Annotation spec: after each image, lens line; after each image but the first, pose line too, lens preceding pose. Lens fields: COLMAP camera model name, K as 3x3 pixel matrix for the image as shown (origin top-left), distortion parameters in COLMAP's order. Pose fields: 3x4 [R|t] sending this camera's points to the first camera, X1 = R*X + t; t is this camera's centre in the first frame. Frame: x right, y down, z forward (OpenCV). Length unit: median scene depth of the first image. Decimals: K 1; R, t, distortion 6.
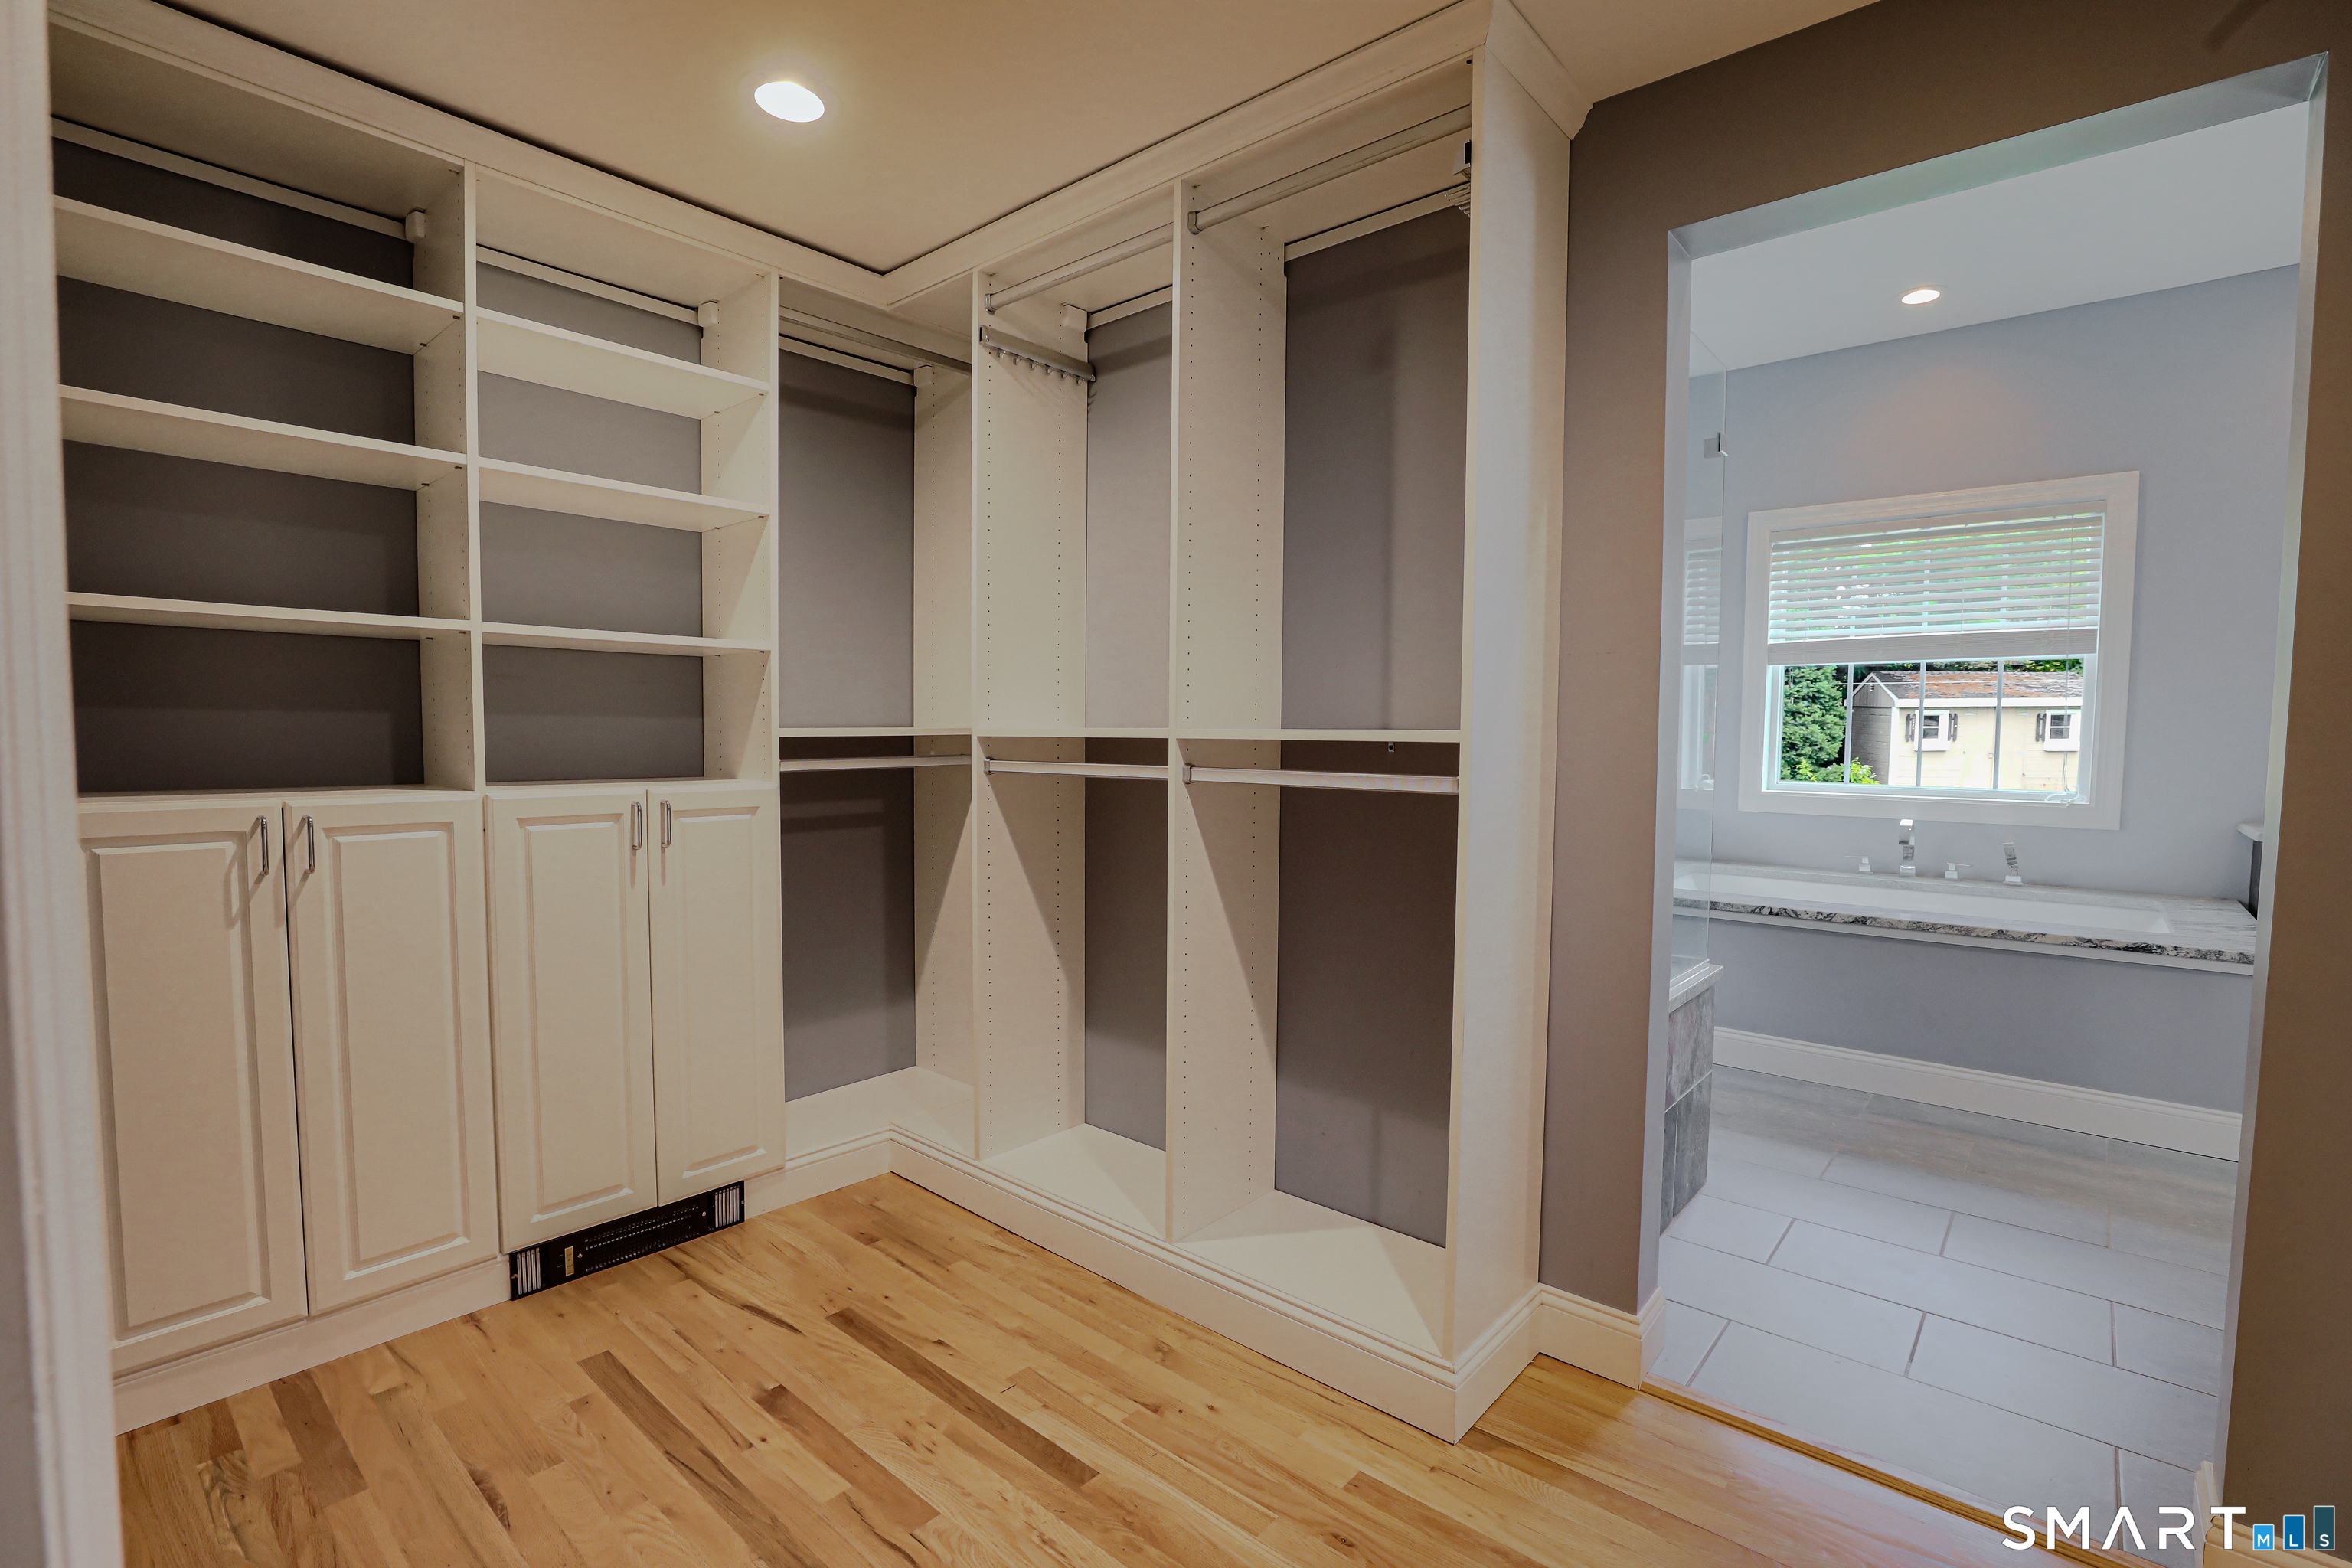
lens RADIAL K [[1068.8, 0, 1179.7], [0, 1068.8, 802.4], [0, 0, 1]] dist [-0.045398, 0.013168]
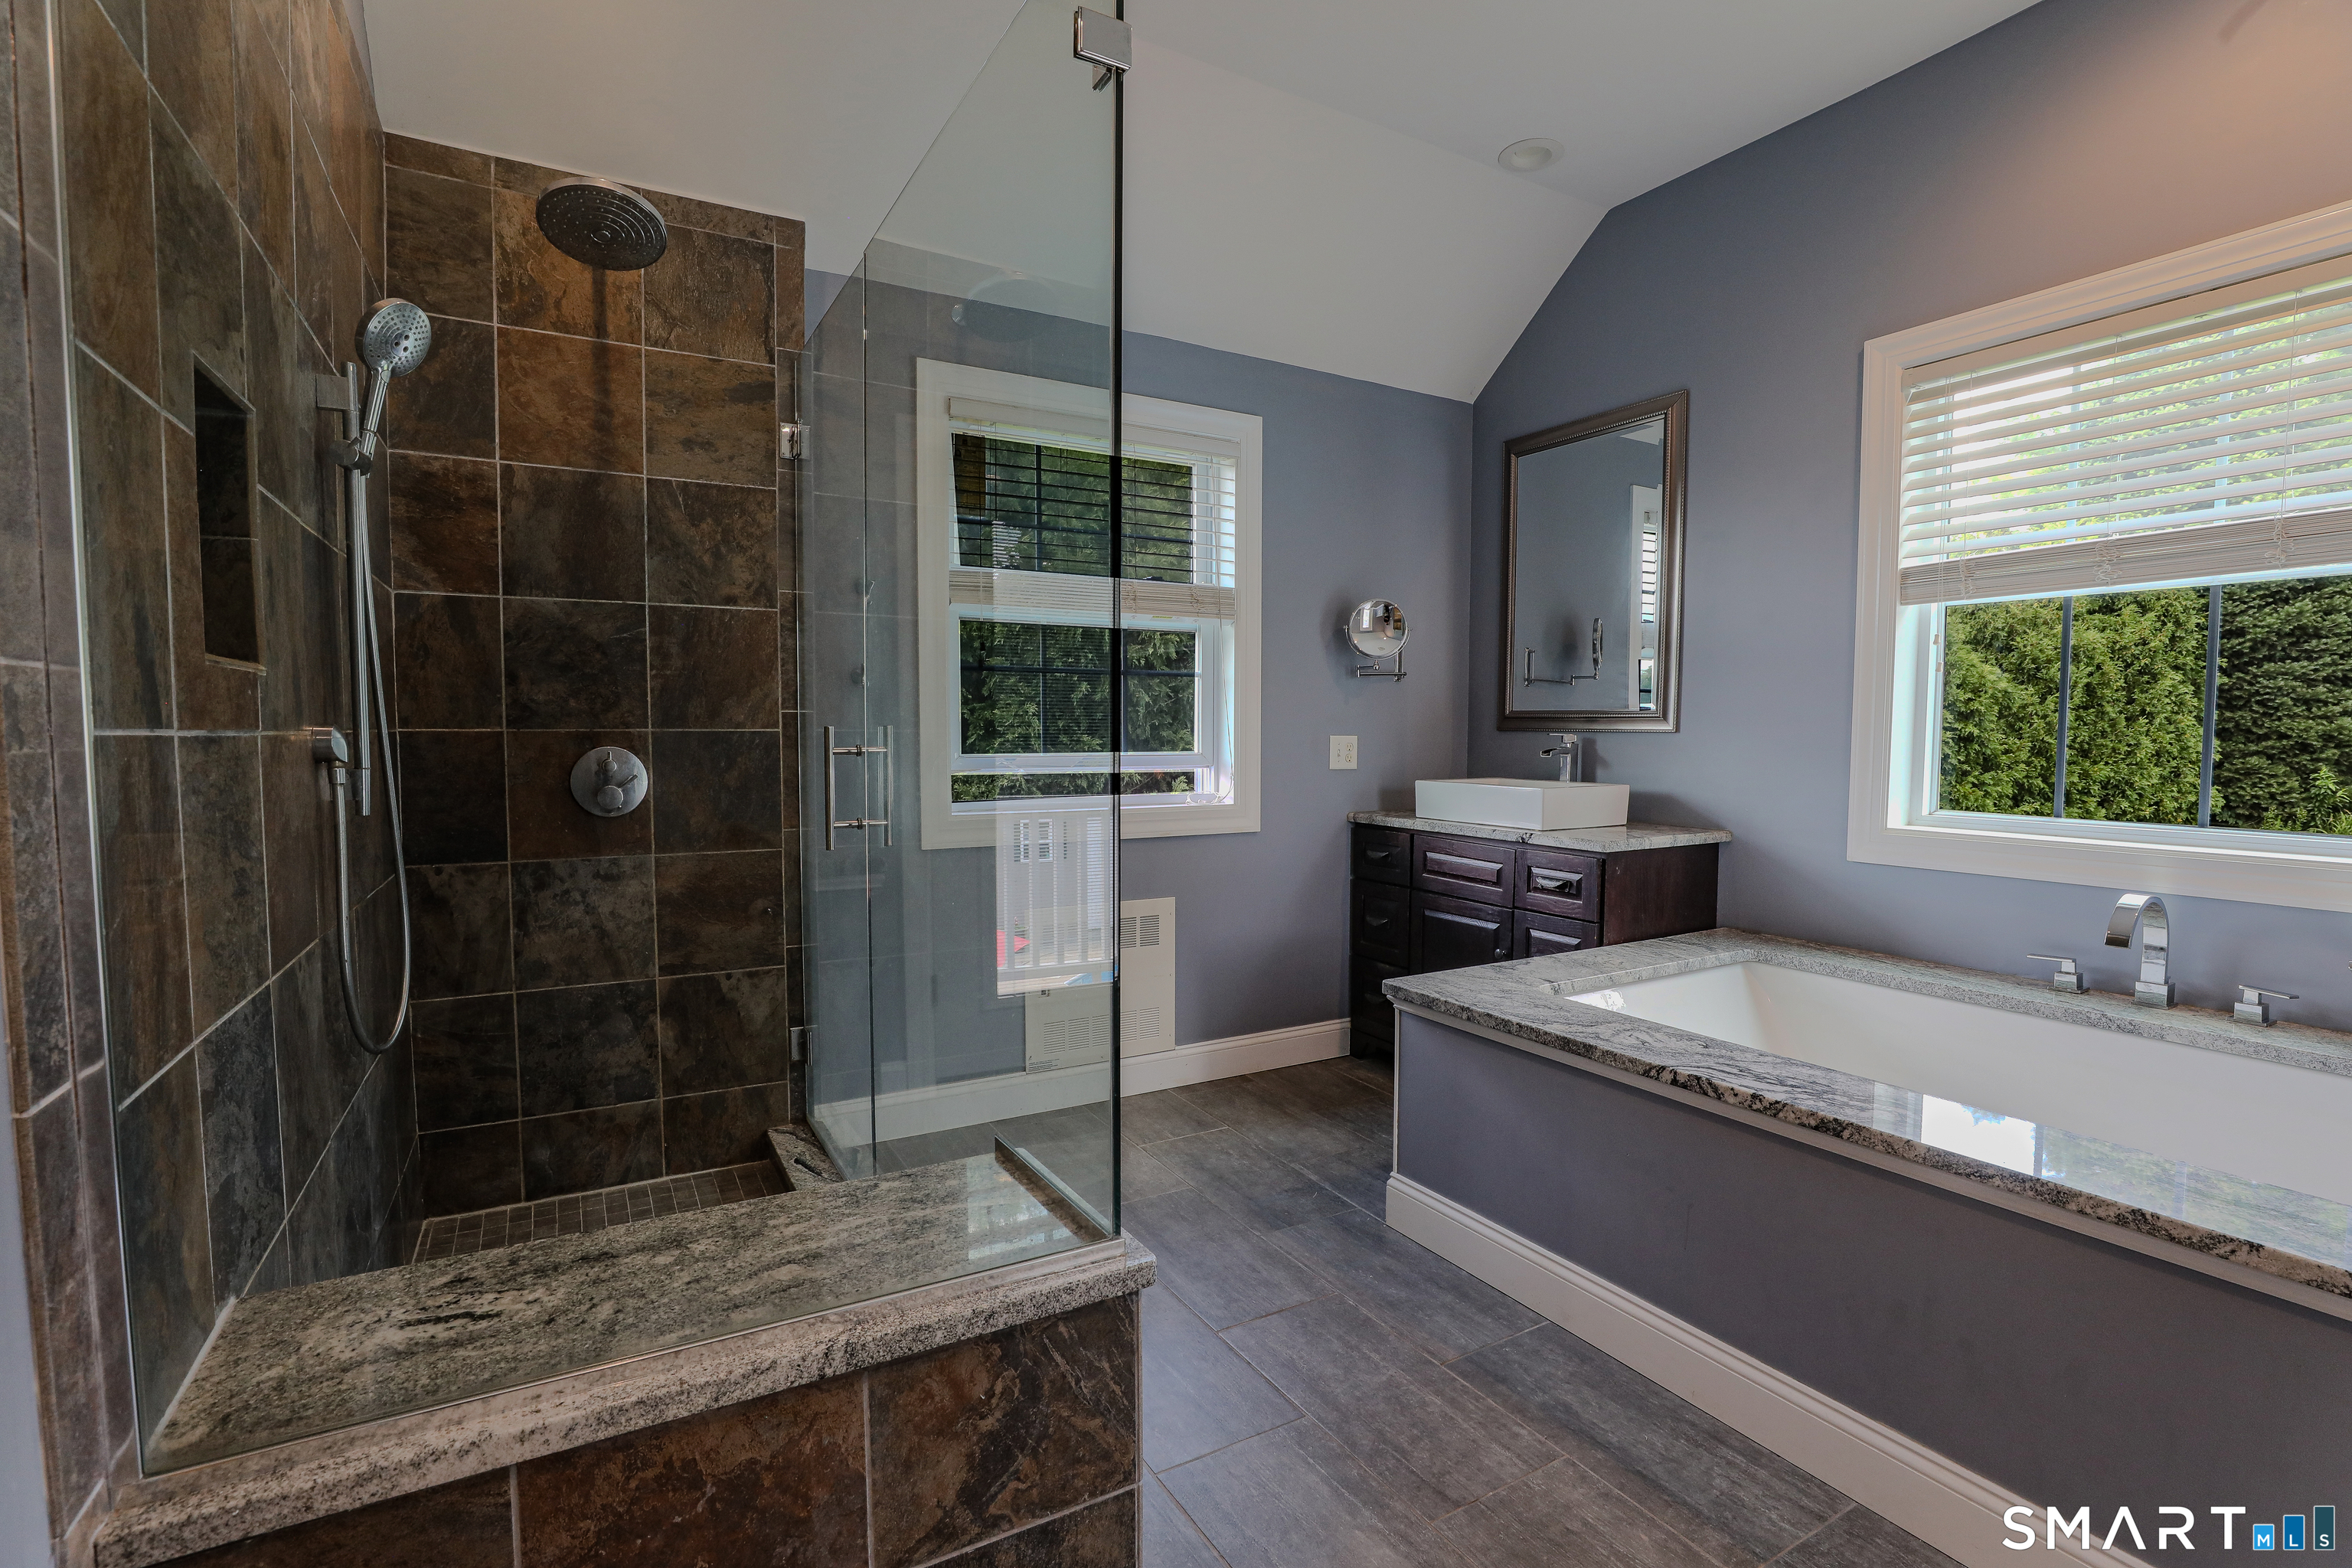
lens RADIAL K [[1080.0, 0, 1185.5], [0, 1080.0, 793.9], [0, 0, 1]] dist [-0.051576, 0.017585]
pose [[0.944520, 0.016558, -0.328037, 0.439249], [-0.018943, 0.999812, -0.004077, -0.021676], [0.327908, 0.010065, 0.944656, 0.387374]]
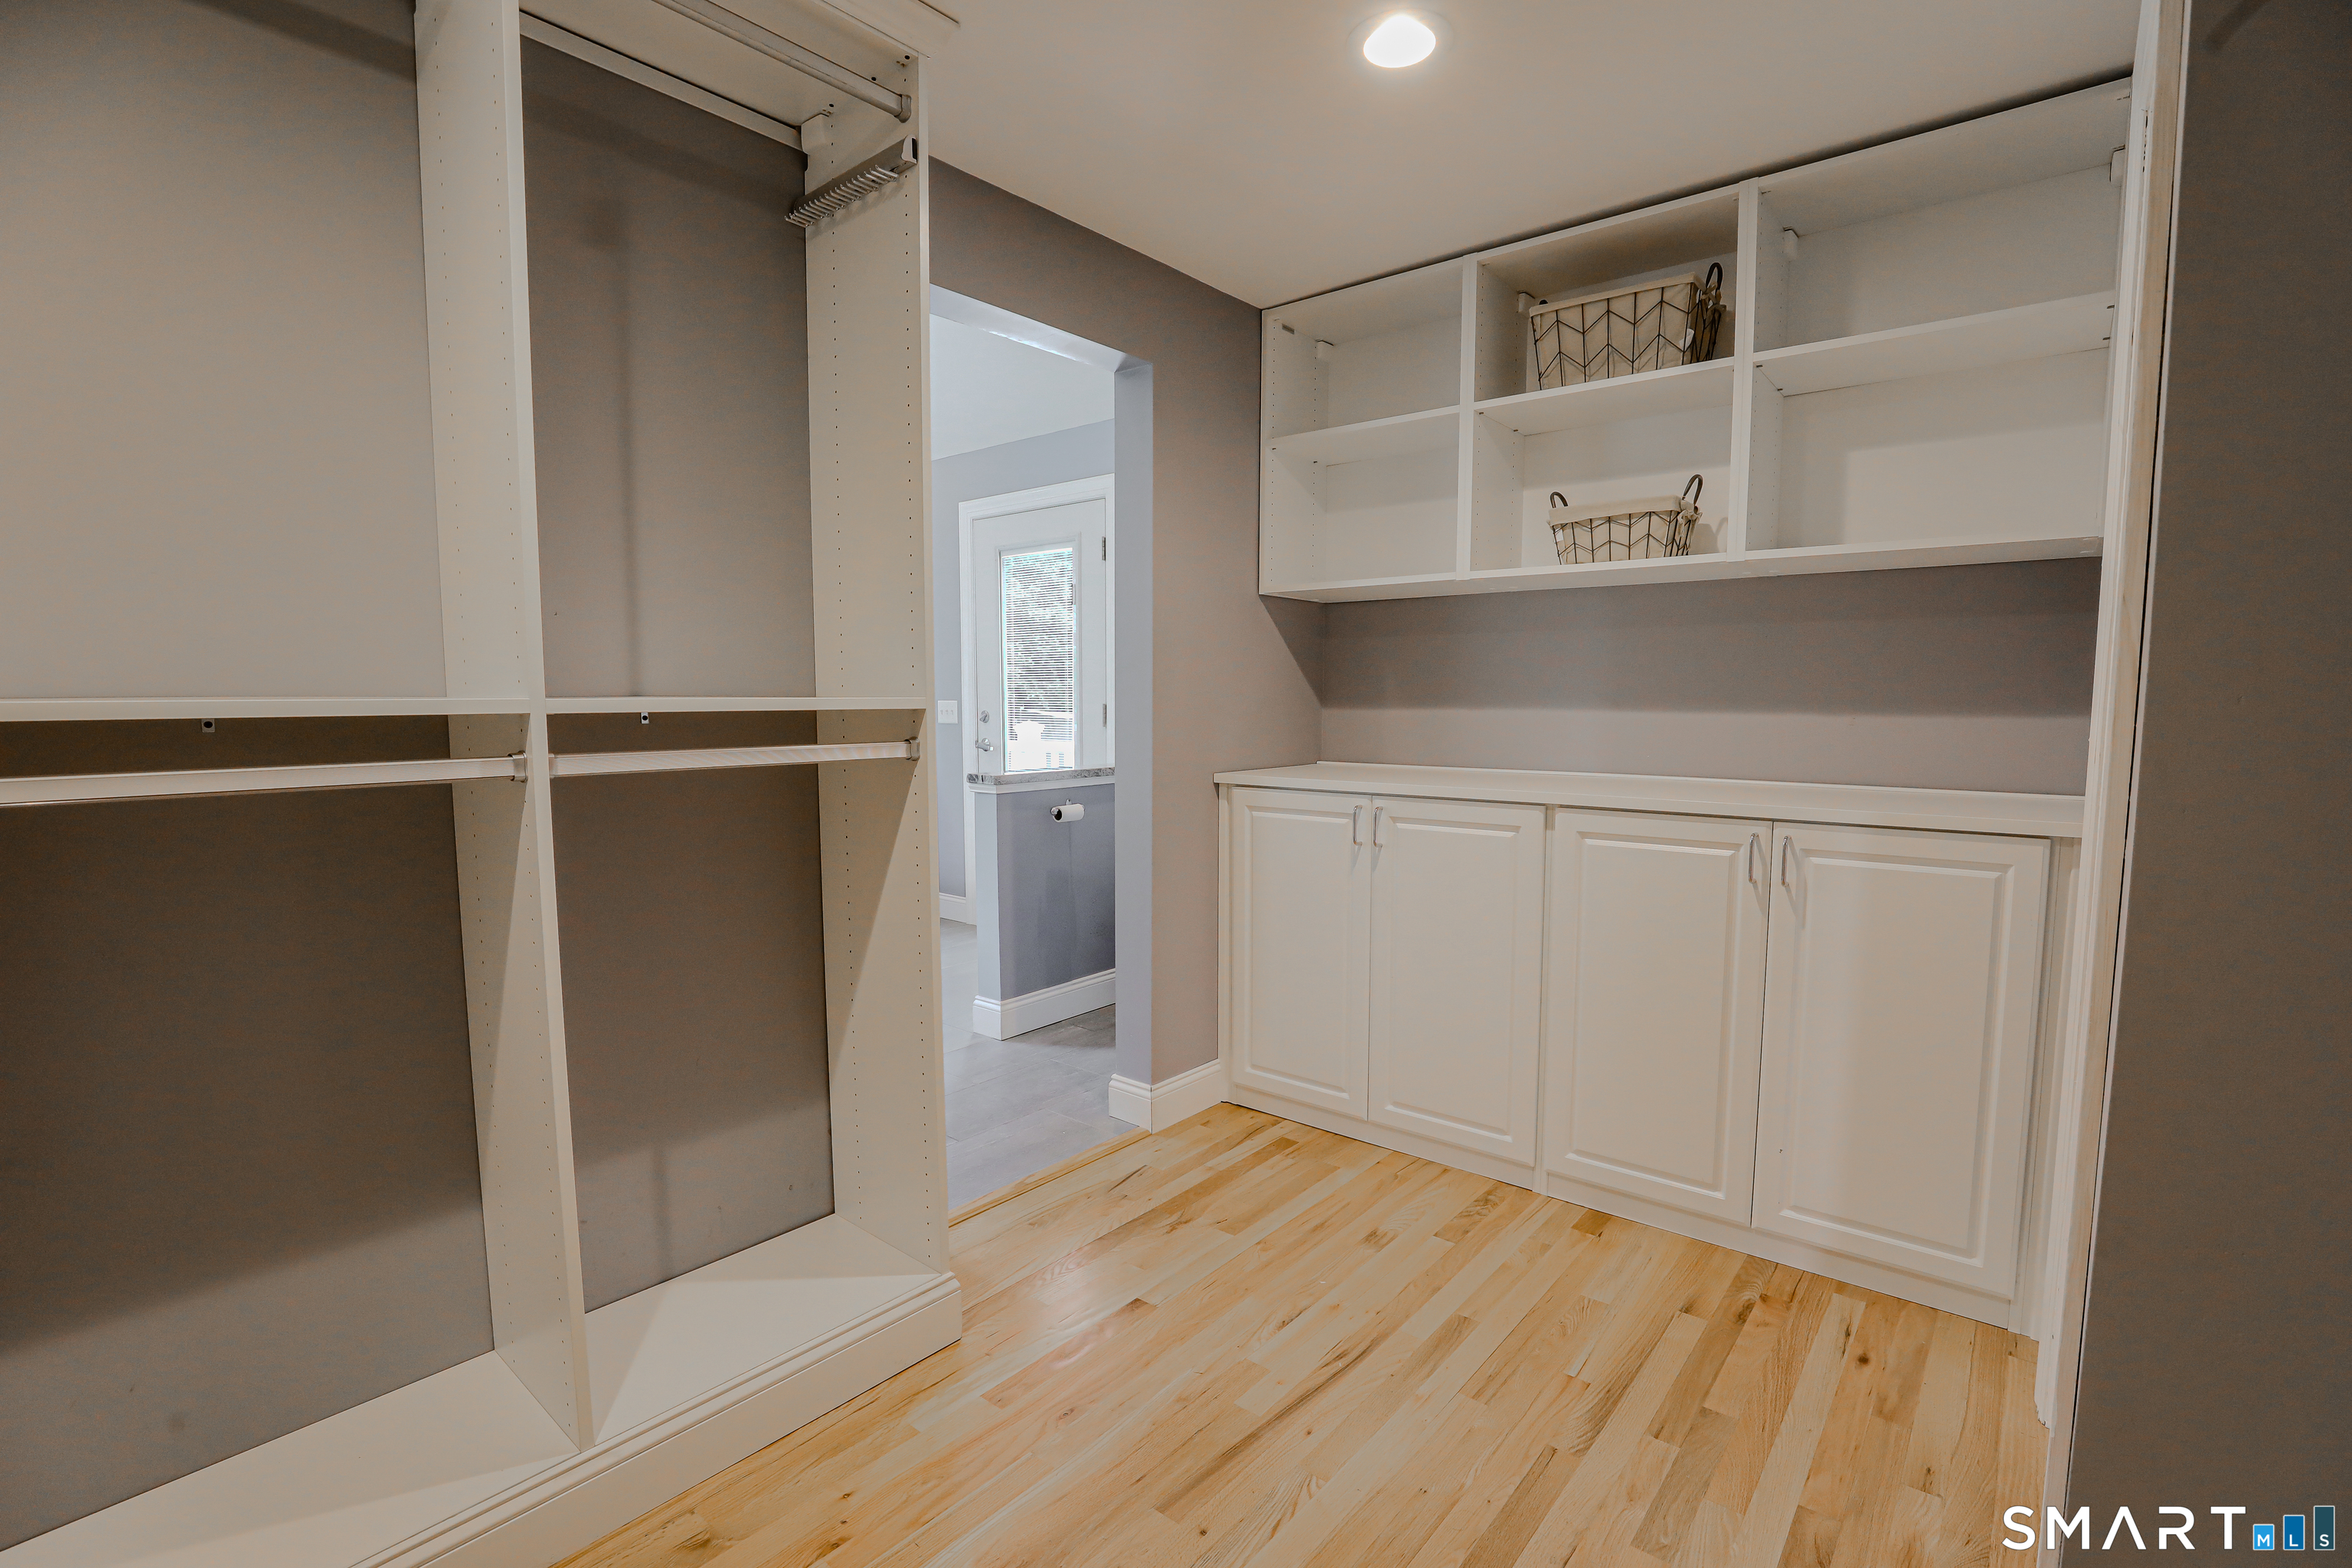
lens RADIAL K [[1070.2, 0, 1176.0], [0, 1070.2, 784.0], [0, 0, 1]] dist [-0.026430, -0.000071]
pose [[-0.009602, -0.090040, 0.995892, -0.340386], [0.069242, 0.993487, 0.090490, -0.024600], [-0.997554, 0.069827, -0.003305, 0.308860]]
